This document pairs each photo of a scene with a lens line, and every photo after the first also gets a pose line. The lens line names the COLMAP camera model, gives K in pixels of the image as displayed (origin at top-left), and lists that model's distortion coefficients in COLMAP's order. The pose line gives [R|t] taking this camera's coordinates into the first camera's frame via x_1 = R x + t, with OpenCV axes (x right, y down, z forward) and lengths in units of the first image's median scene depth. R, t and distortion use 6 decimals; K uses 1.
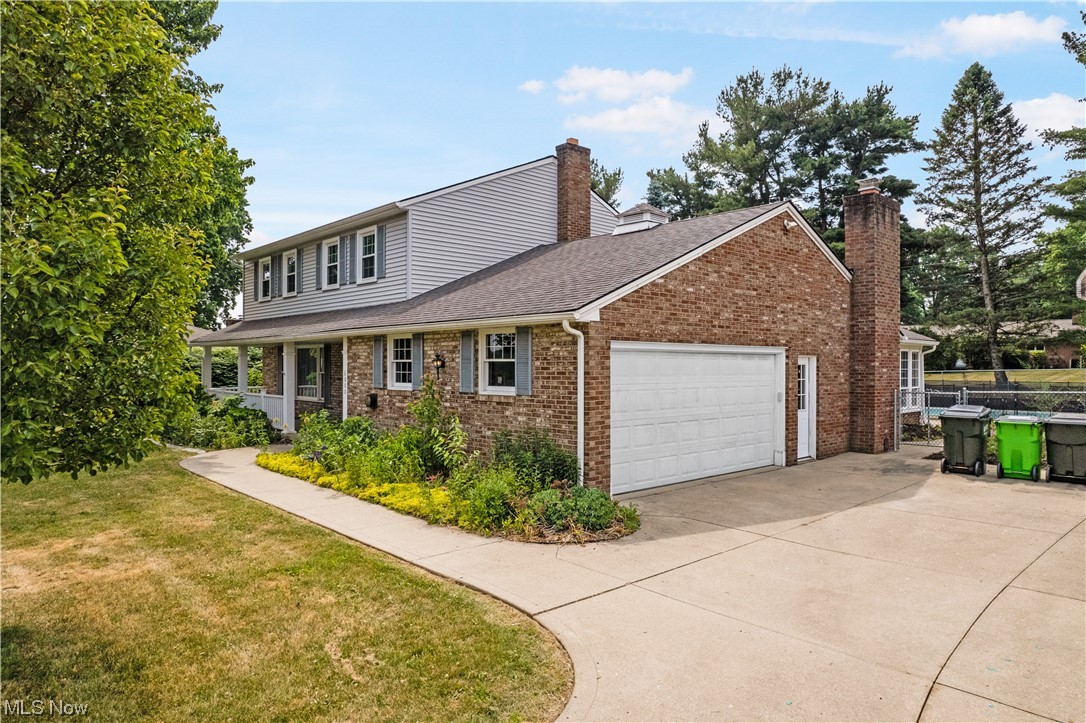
lens RADIAL K [[699.9, 0, 542.3], [0, 699.9, 360.1], [0, 0, 1]] dist [-0.037696, 0.033192]
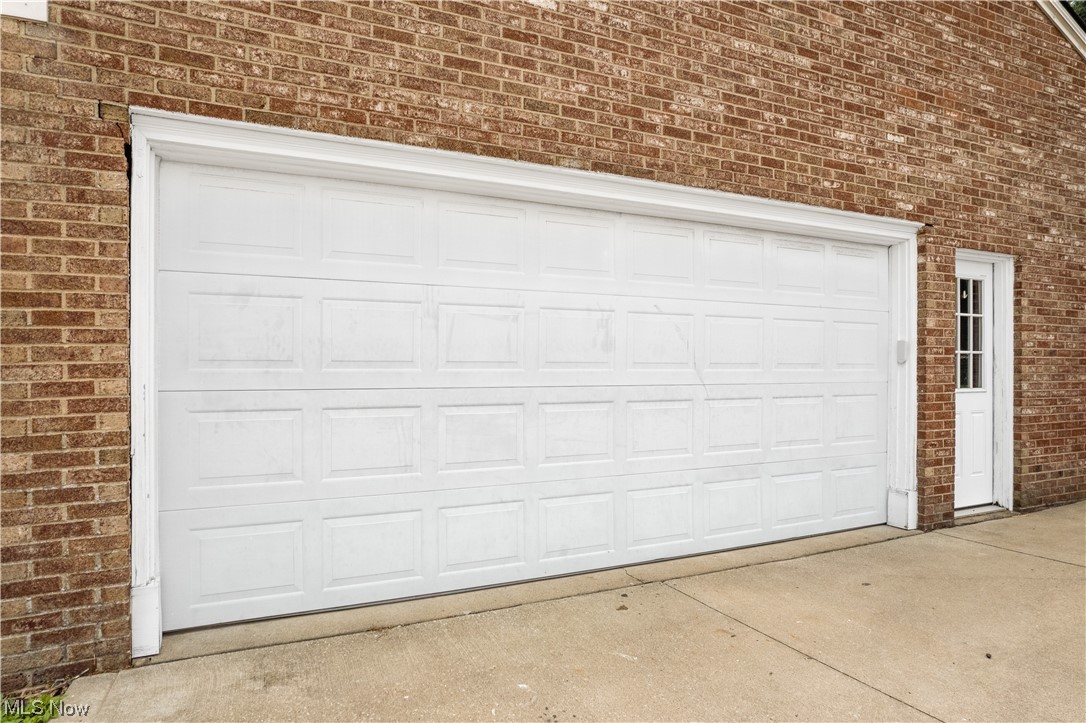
lens RADIAL K [[699.9, 0, 537.7], [0, 699.9, 369.2], [0, 0, 1]] dist [-0.037696, 0.033192]
pose [[0.963767, -0.002426, -0.266734, 0.249402], [0.004353, 0.999969, 0.006633, 0.059180], [0.266710, -0.007554, 0.963747, 0.572655]]
